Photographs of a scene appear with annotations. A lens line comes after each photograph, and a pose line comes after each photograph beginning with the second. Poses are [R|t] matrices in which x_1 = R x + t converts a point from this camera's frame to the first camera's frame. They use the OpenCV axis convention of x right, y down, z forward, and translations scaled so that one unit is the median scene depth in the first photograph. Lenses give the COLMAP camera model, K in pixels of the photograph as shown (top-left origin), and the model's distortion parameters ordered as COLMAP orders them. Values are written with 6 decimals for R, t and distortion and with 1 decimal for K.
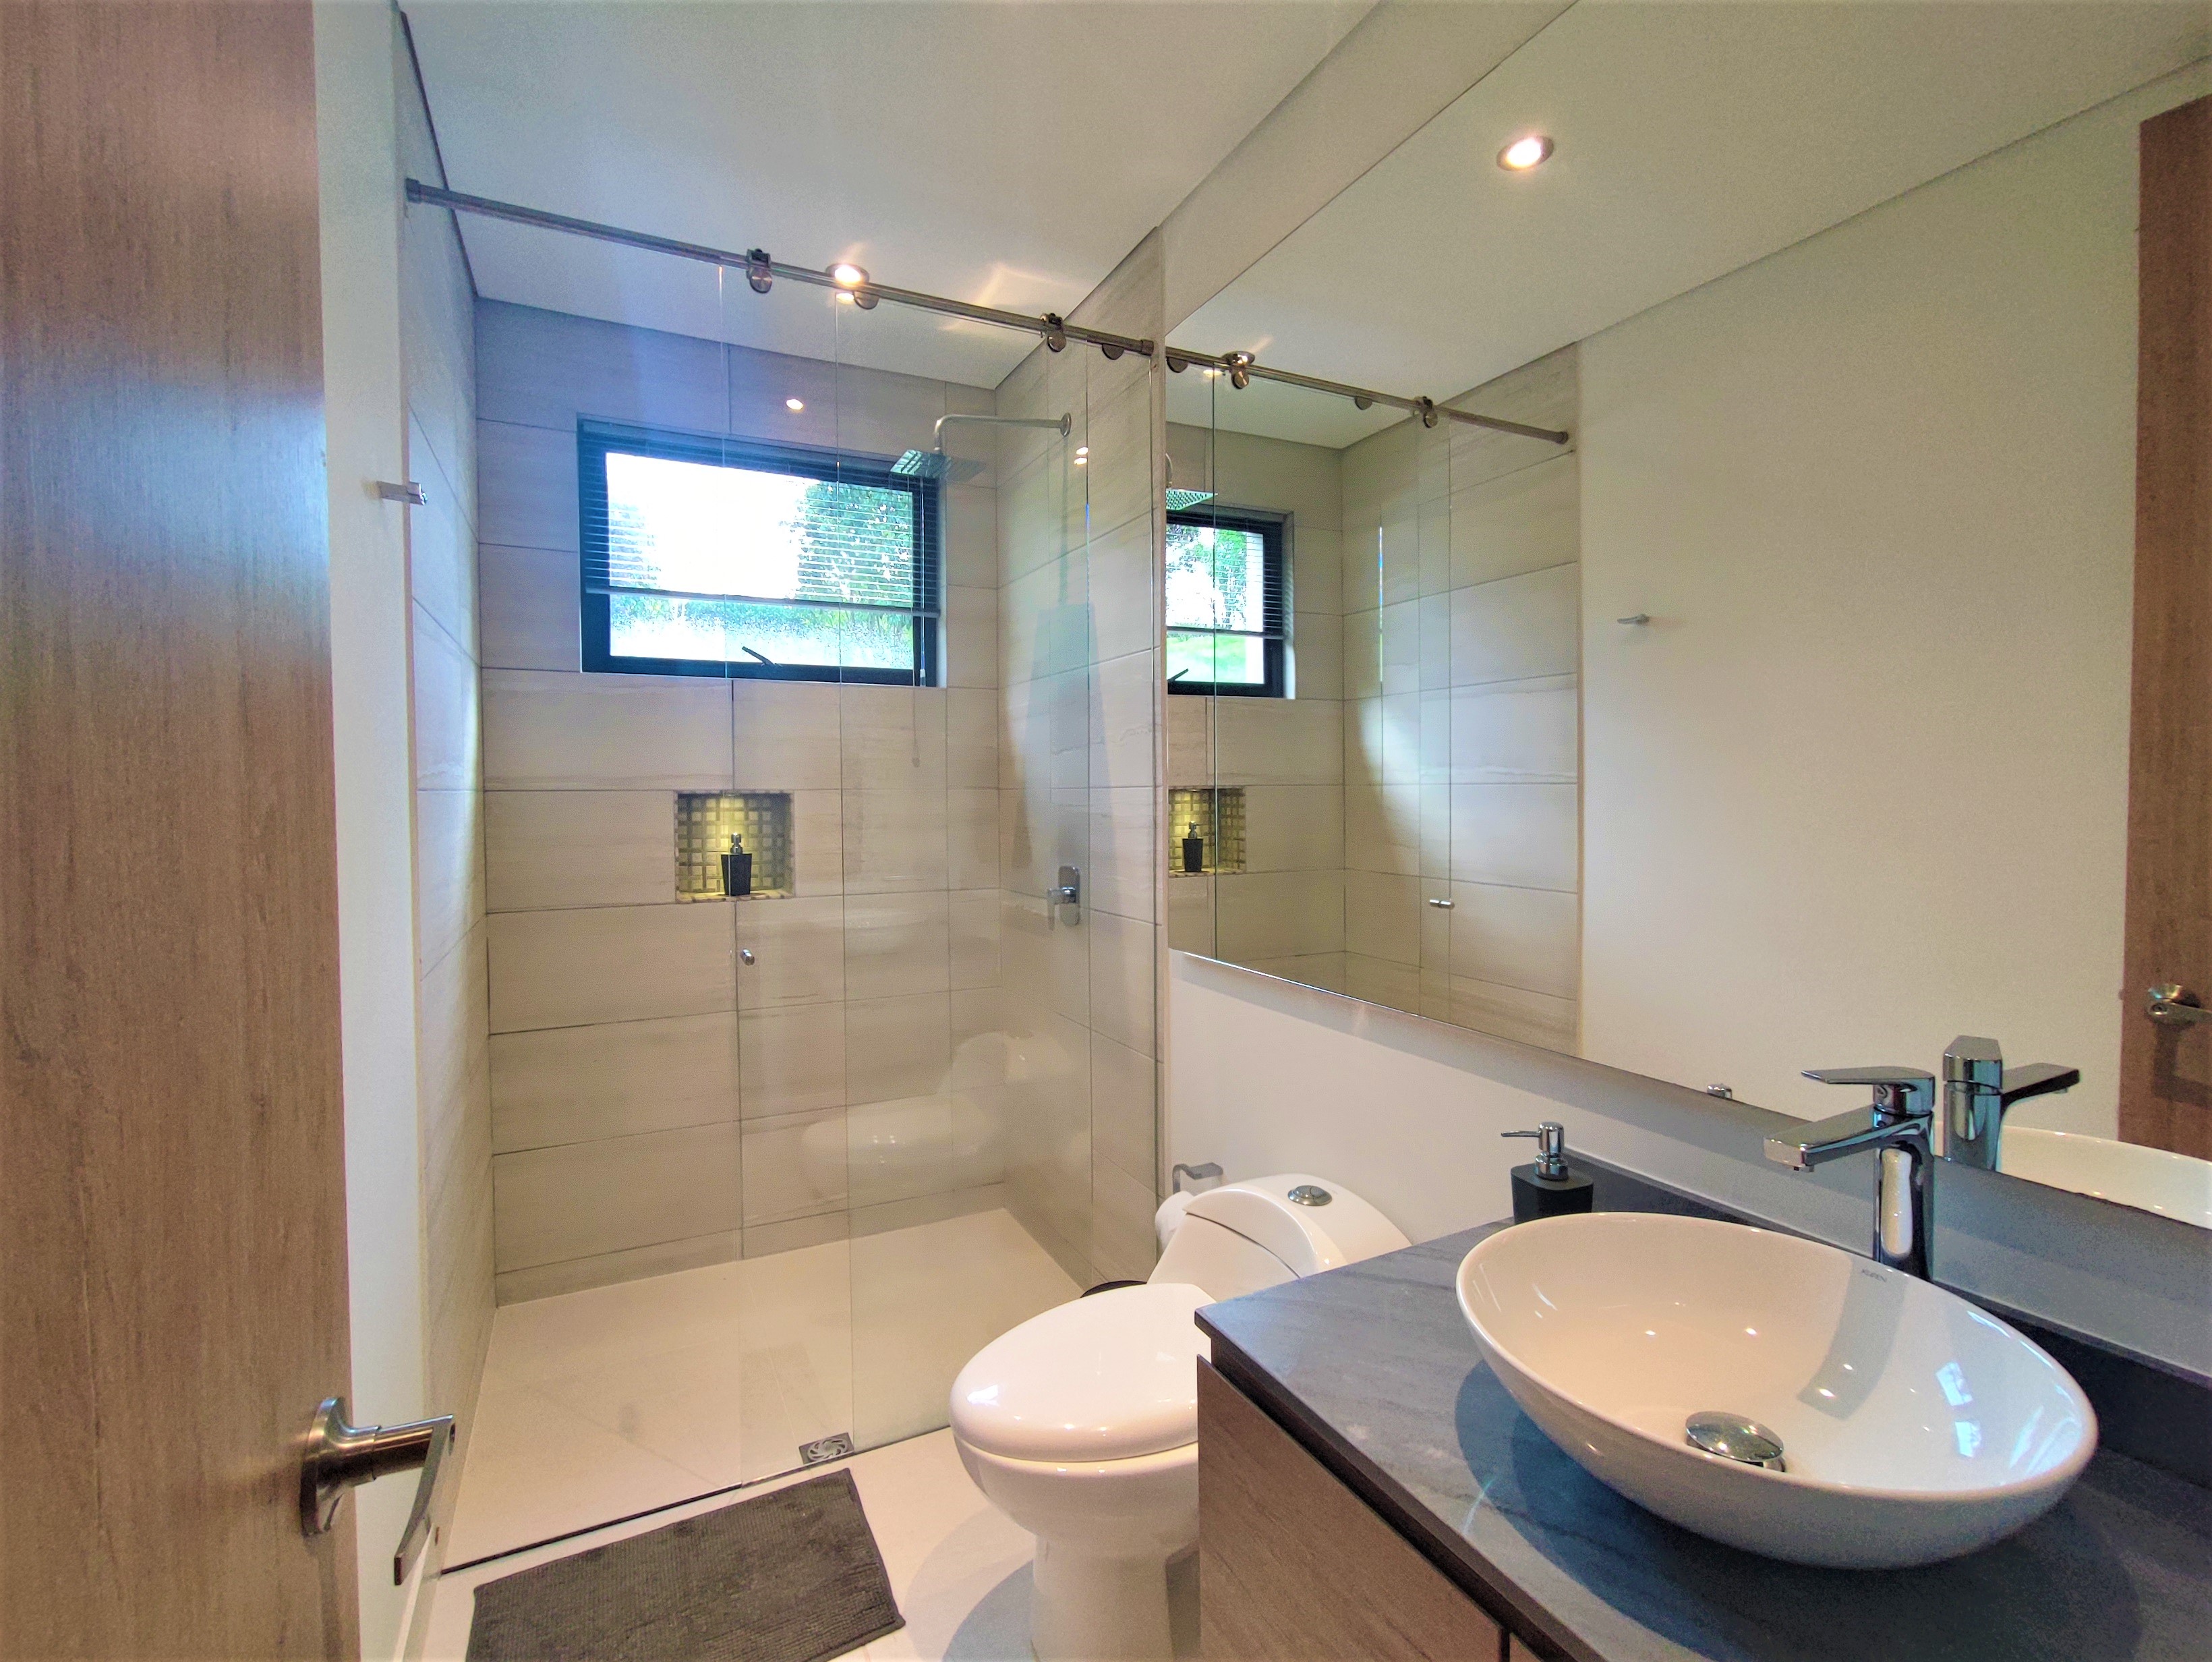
lens RADIAL K [[1003.2, 0, 1102.4], [0, 1003.2, 816.7], [0, 0, 1]] dist [-0.018208, 0.000450]
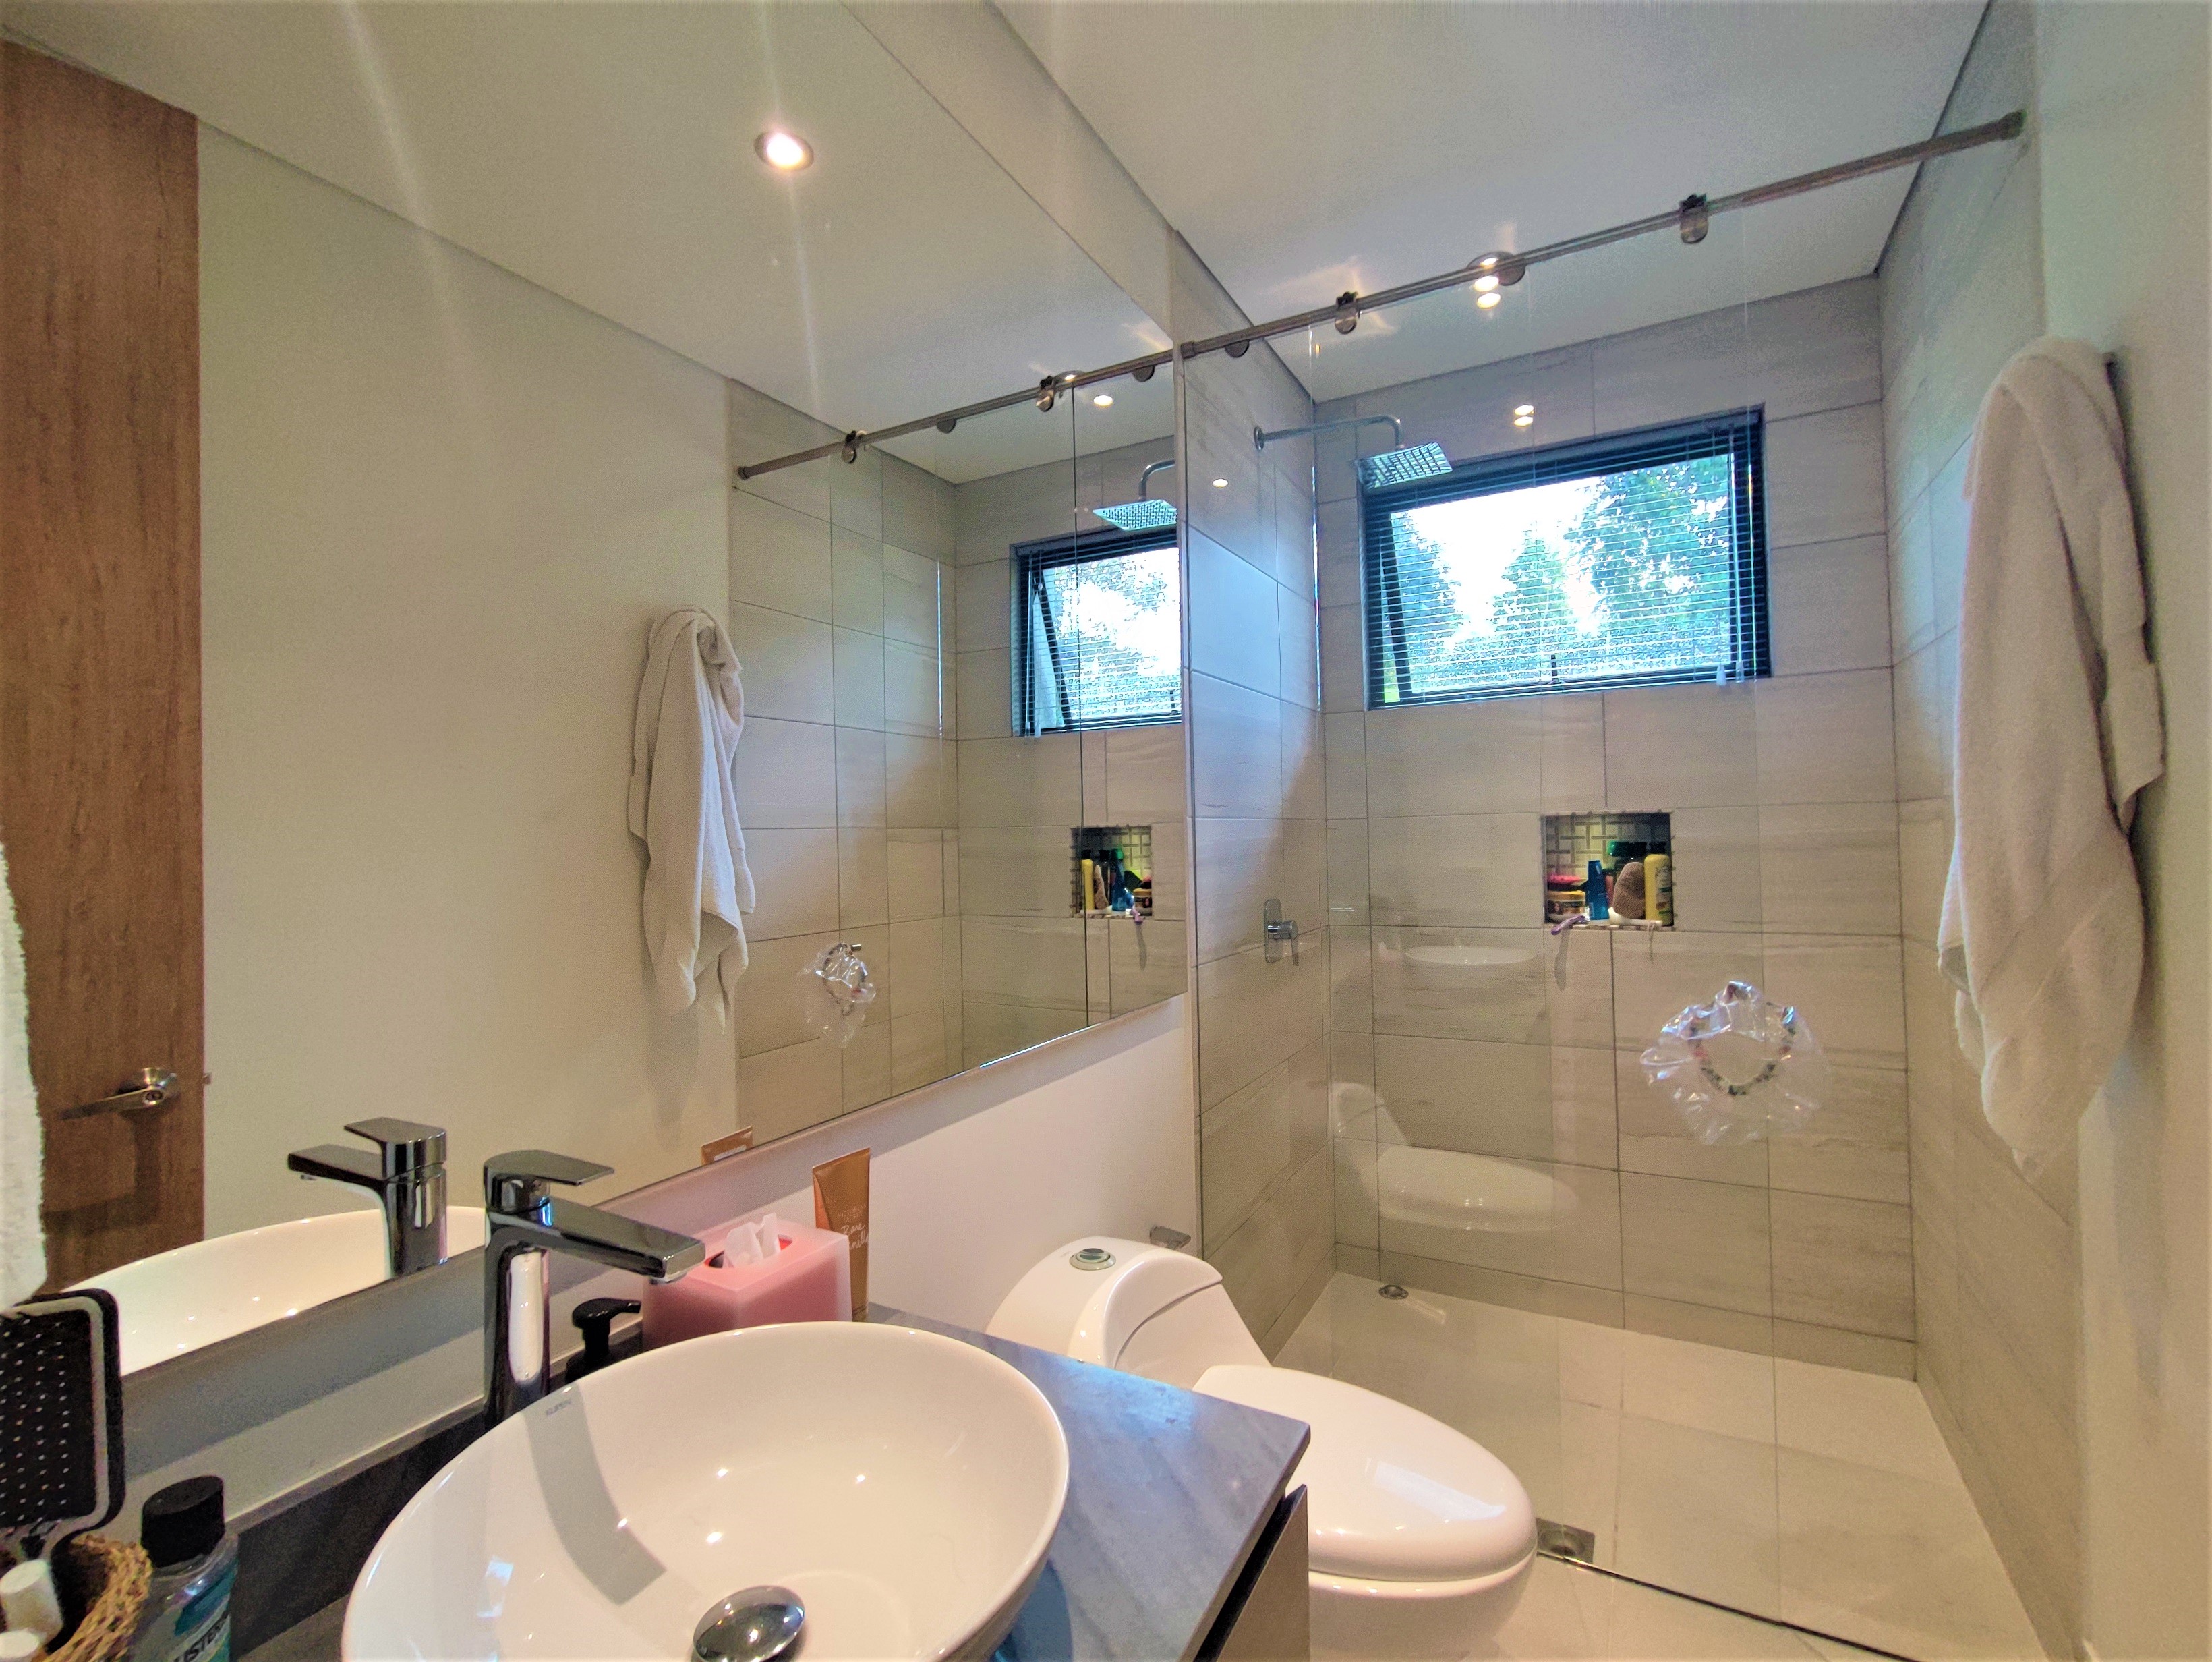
lens RADIAL K [[1003.2, 0, 1094.7], [0, 1003.2, 823.0], [0, 0, 1]] dist [-0.018208, 0.000450]
pose [[0.566521, -0.003820, -0.824038, 0.279492], [-0.009629, 0.999890, -0.011255, -0.008486], [0.823991, 0.014311, 0.566422, 0.150153]]
